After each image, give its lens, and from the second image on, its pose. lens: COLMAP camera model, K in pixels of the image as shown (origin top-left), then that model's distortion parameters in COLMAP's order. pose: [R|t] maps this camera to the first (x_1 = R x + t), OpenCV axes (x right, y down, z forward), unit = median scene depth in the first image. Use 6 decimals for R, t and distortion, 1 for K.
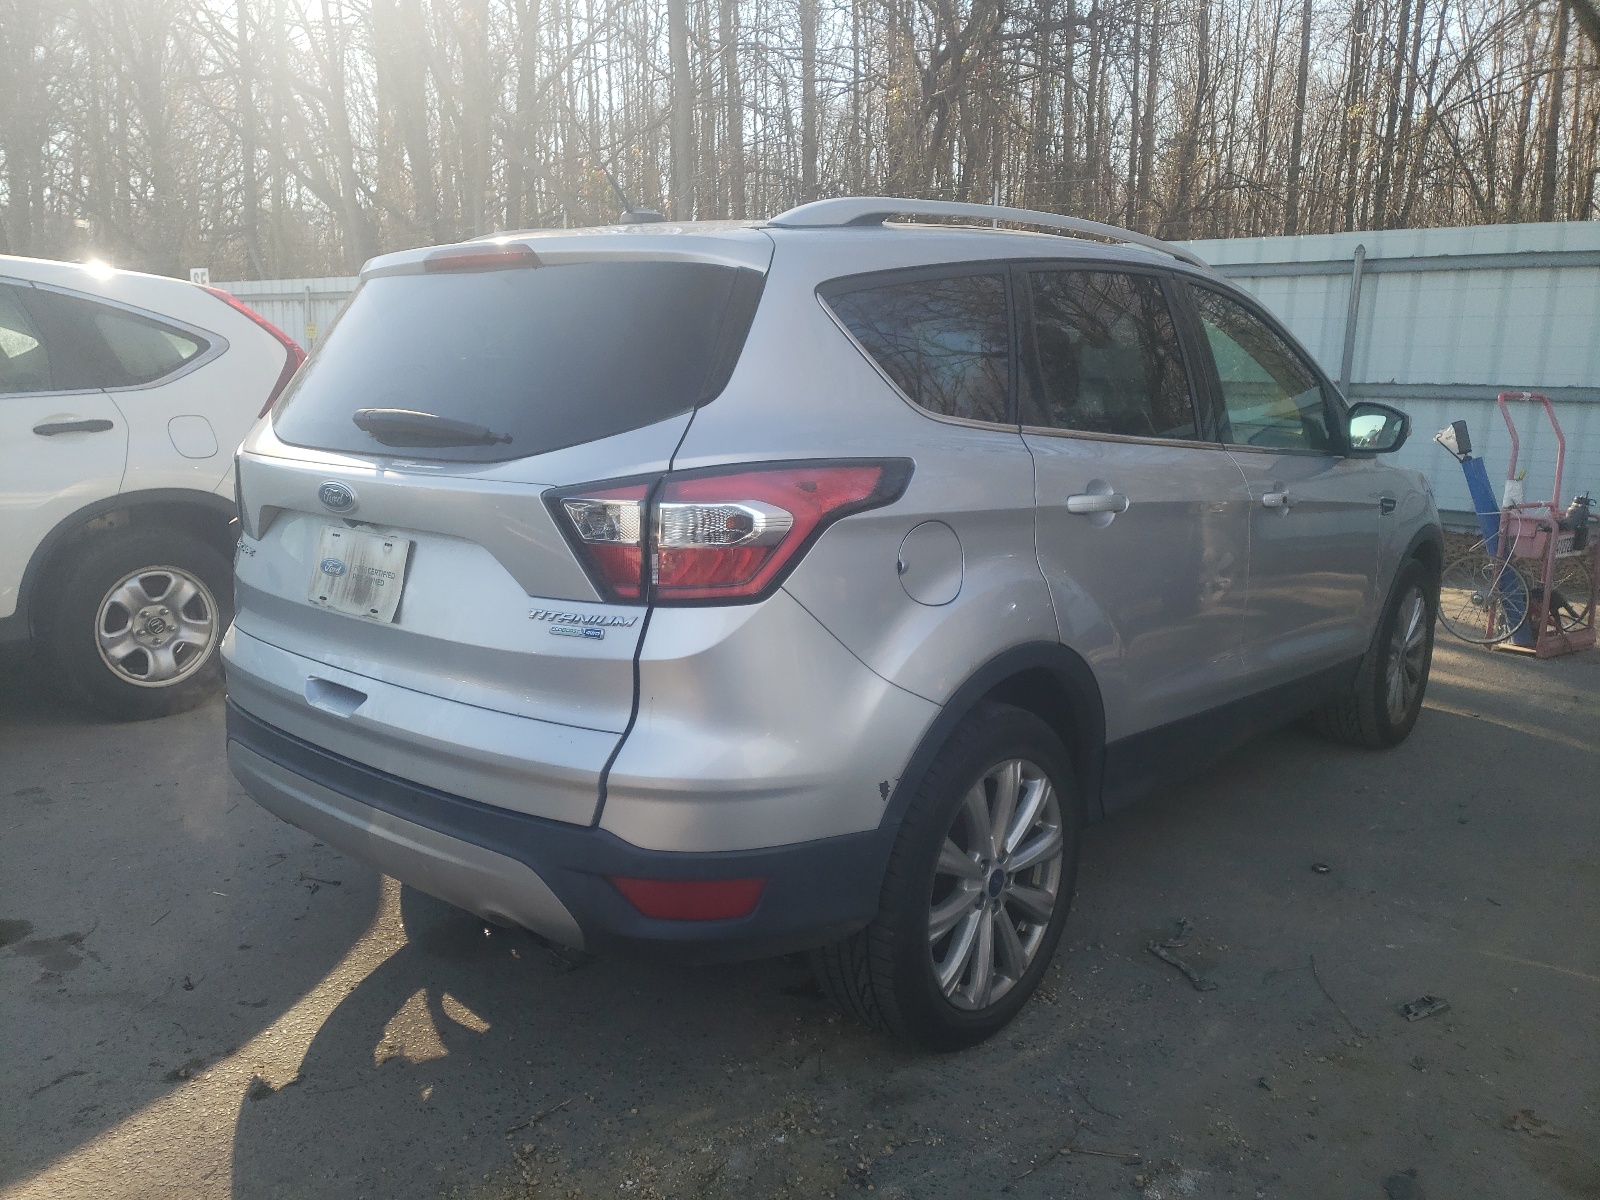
lens RADIAL K [[1251.8, 0, 798.7], [0, 1251.8, 621.6], [0, 0, 1]] dist [0.040467, 0.001241]
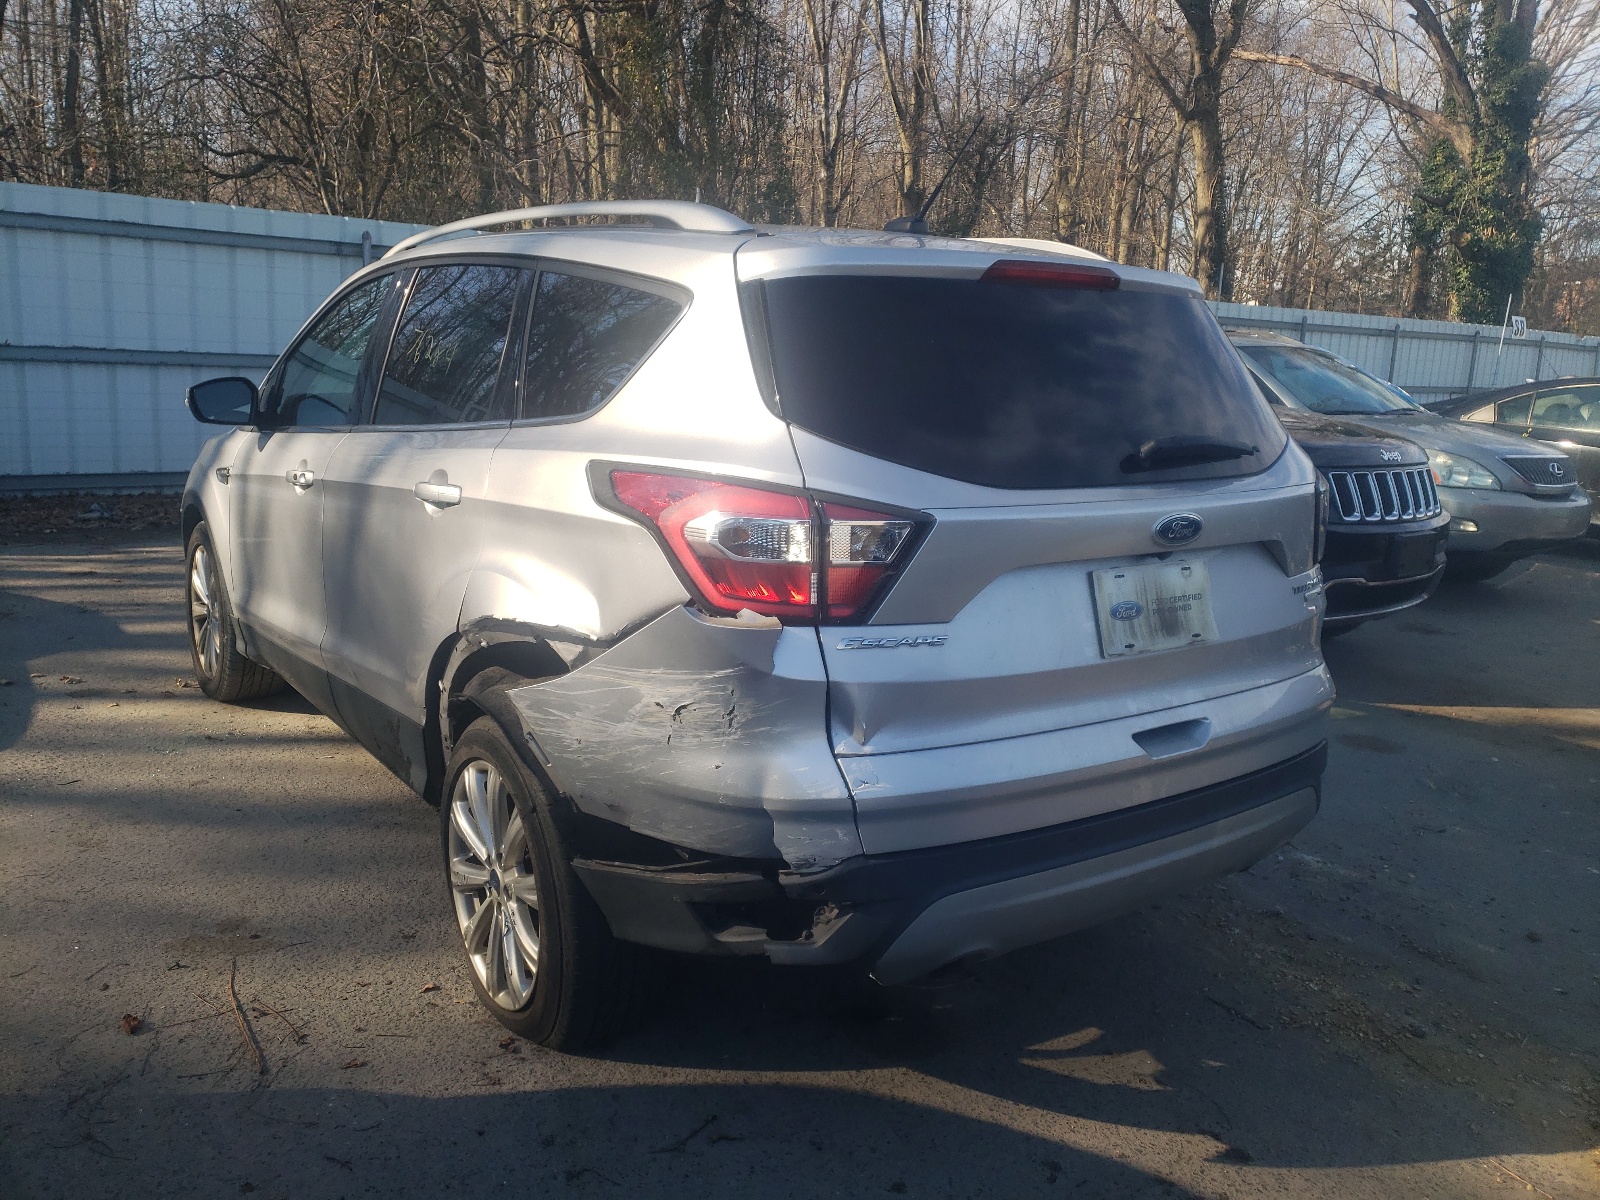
lens RADIAL K [[1193.5, 0, 800.0], [0, 1193.5, 600.0], [0, 0, 1]] dist [0.035665, 0.001299]
pose [[0.230229, -0.203012, 0.951725, -1.131532], [0.170546, 0.971279, 0.165927, -0.213859], [-0.958076, 0.124112, 0.258239, 0.909069]]
